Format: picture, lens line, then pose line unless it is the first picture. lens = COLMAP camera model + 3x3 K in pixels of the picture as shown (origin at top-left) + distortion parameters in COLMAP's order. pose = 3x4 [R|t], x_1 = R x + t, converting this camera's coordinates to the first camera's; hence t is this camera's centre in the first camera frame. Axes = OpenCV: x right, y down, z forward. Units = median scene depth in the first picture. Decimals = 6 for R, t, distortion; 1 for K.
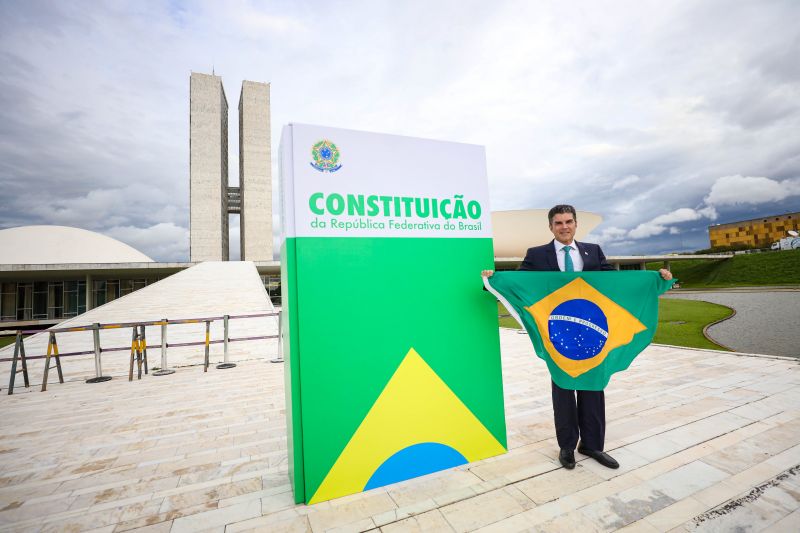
lens RADIAL K [[363.1, 0, 400.8], [0, 363.1, 265.1], [0, 0, 1]] dist [-0.036761, 0.009819]
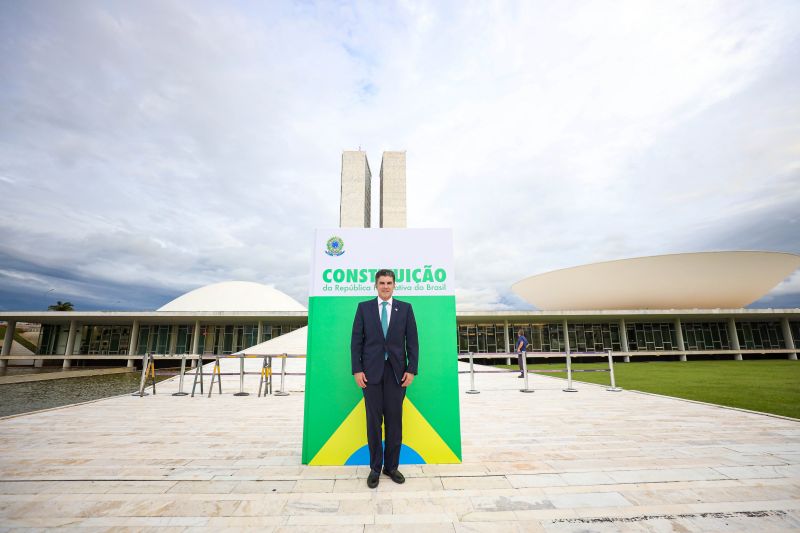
lens RADIAL K [[364.9, 0, 400.6], [0, 364.9, 266.1], [0, 0, 1]] dist [-0.039904, 0.010841]
pose [[0.934158, -0.033124, -0.355320, 0.580291], [-0.015762, 0.990881, -0.133811, 0.001587], [0.356512, 0.130601, 0.925117, -0.360805]]
